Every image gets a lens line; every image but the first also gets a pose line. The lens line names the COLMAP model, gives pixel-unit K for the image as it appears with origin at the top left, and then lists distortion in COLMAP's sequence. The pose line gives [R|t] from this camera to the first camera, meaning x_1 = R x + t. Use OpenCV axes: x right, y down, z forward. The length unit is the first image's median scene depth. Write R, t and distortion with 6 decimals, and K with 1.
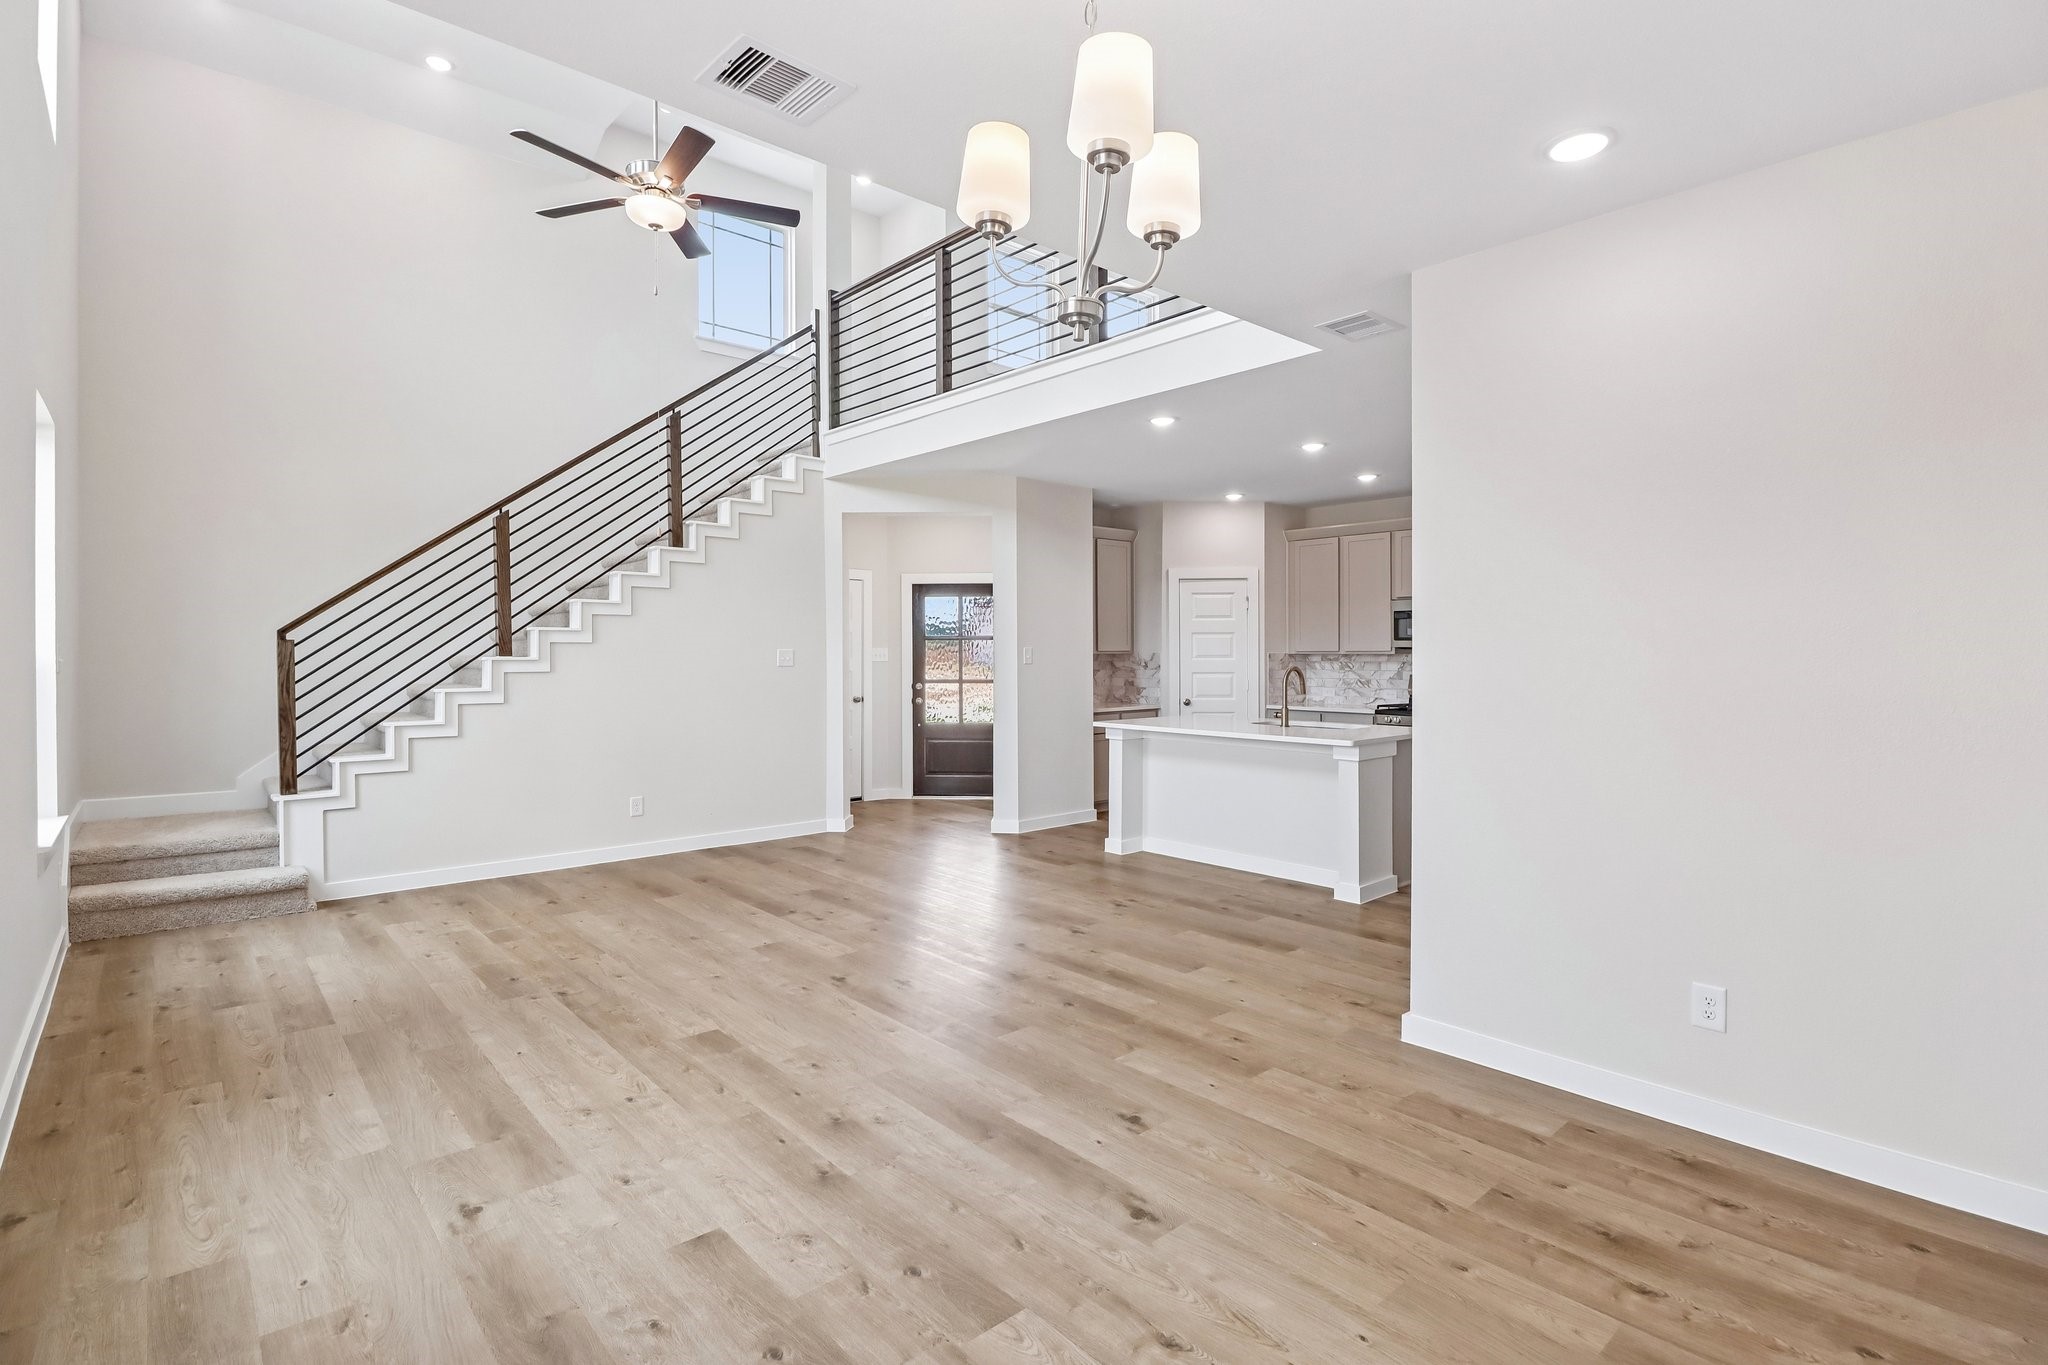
lens RADIAL K [[985.3, 0, 1028.0], [0, 985.3, 653.2], [0, 0, 1]] dist [0.002792, -0.011900]
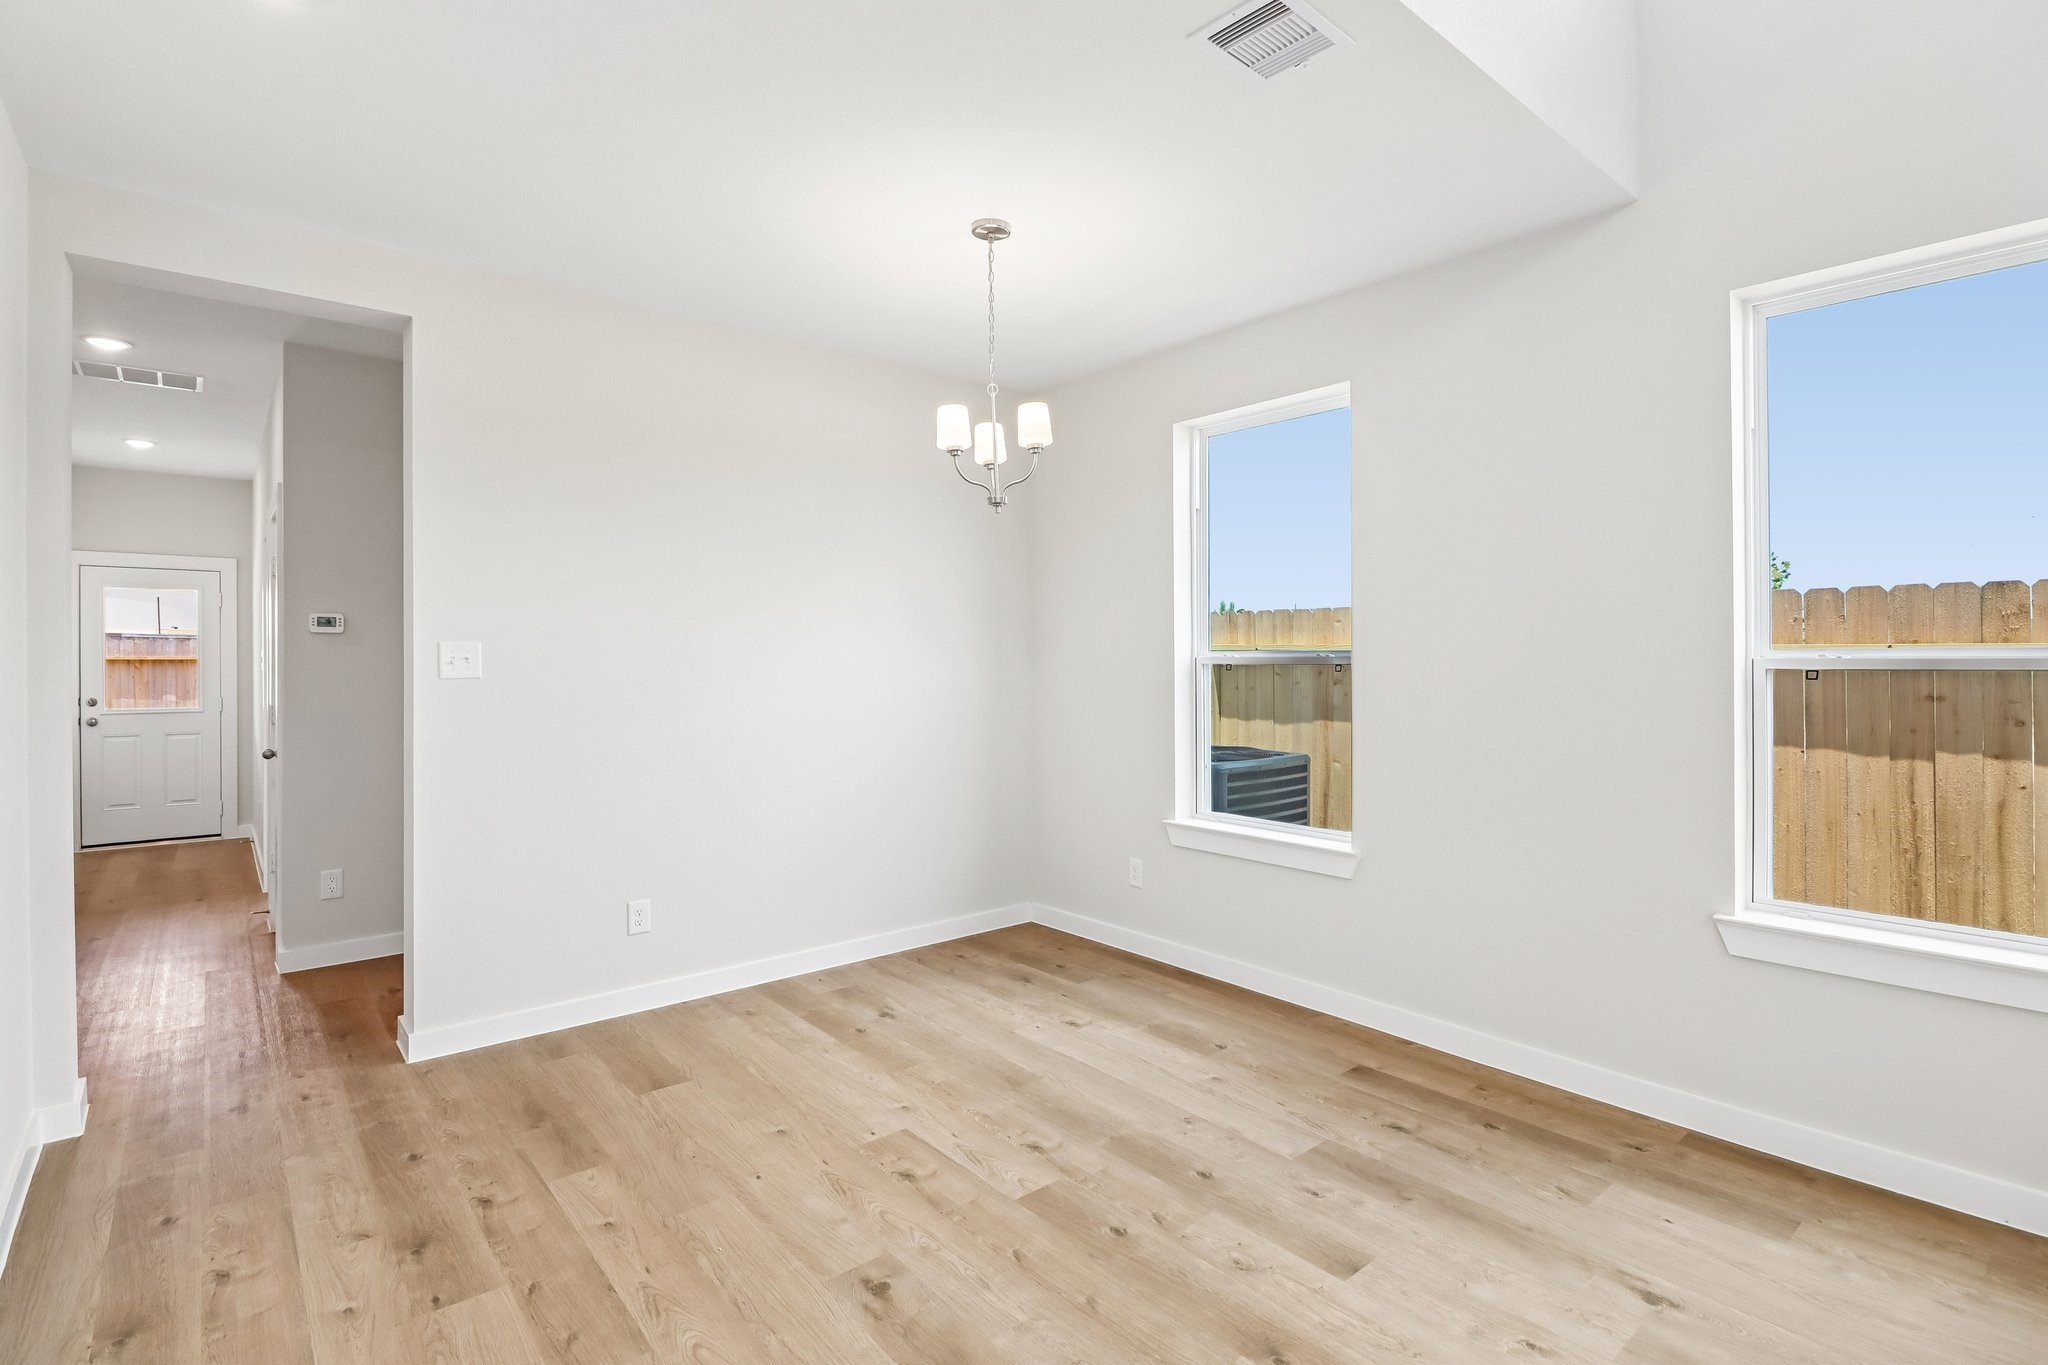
lens RADIAL K [[985.3, 0, 1028.0], [0, 985.3, 653.2], [0, 0, 1]] dist [0.002792, -0.011900]
pose [[-0.999644, 0.005229, 0.026163, -0.030424], [0.005252, 0.999986, 0.000810, 0.000100], [-0.026159, 0.000947, -0.999657, 1.249738]]
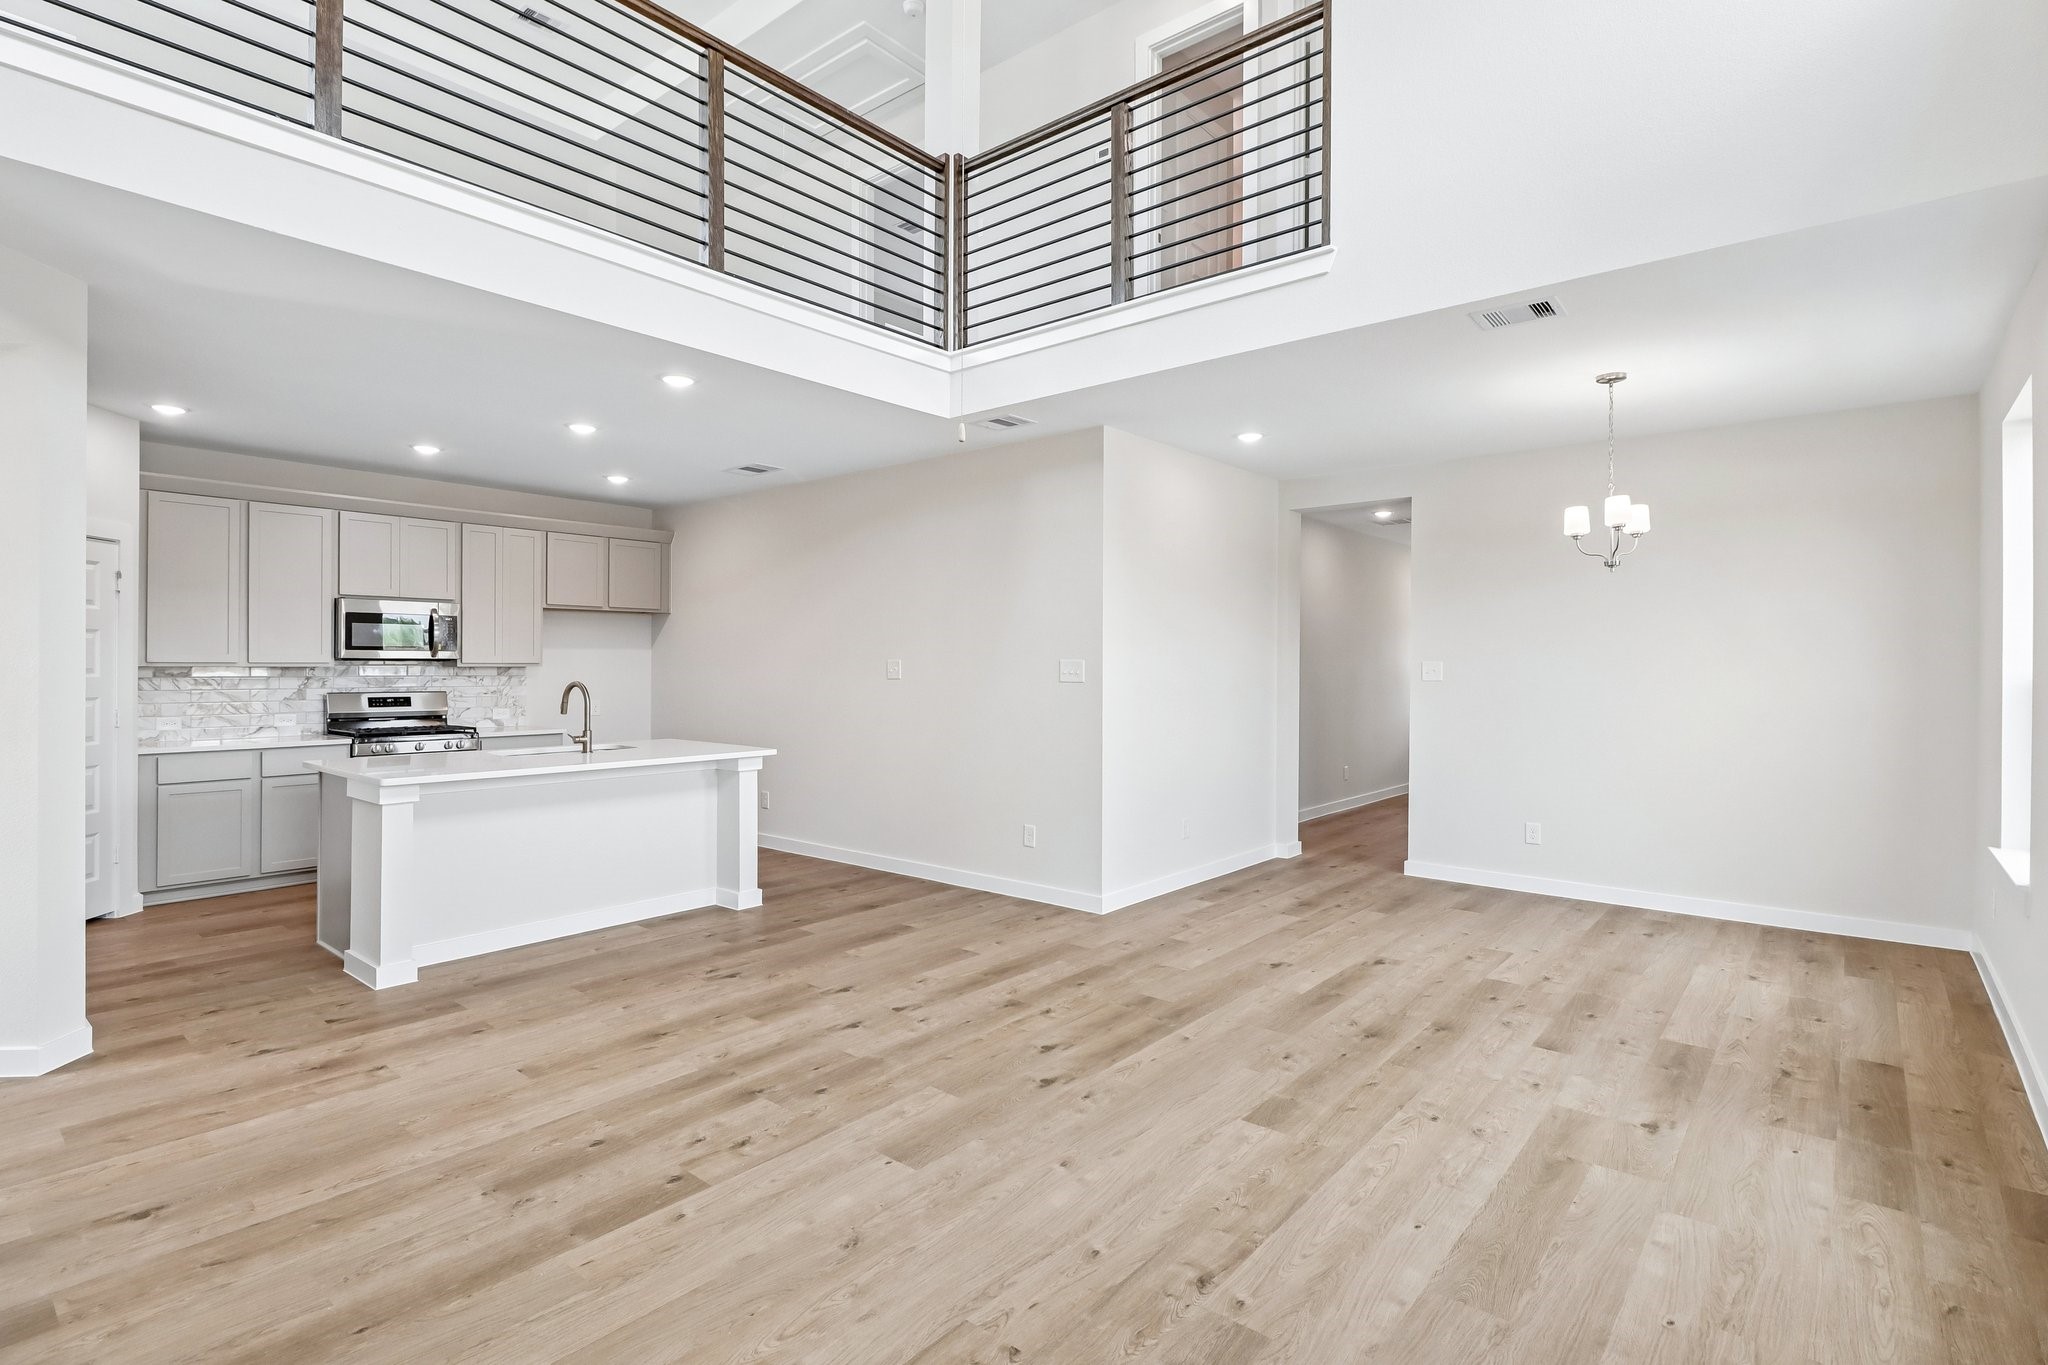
lens RADIAL K [[985.3, 0, 1028.0], [0, 985.3, 653.2], [0, 0, 1]] dist [0.002792, -0.011900]
pose [[-0.147031, 0.012395, 0.989054, -1.111086], [-0.000764, 0.999920, -0.012644, -0.000998], [-0.989132, -0.002615, -0.147009, 1.297388]]
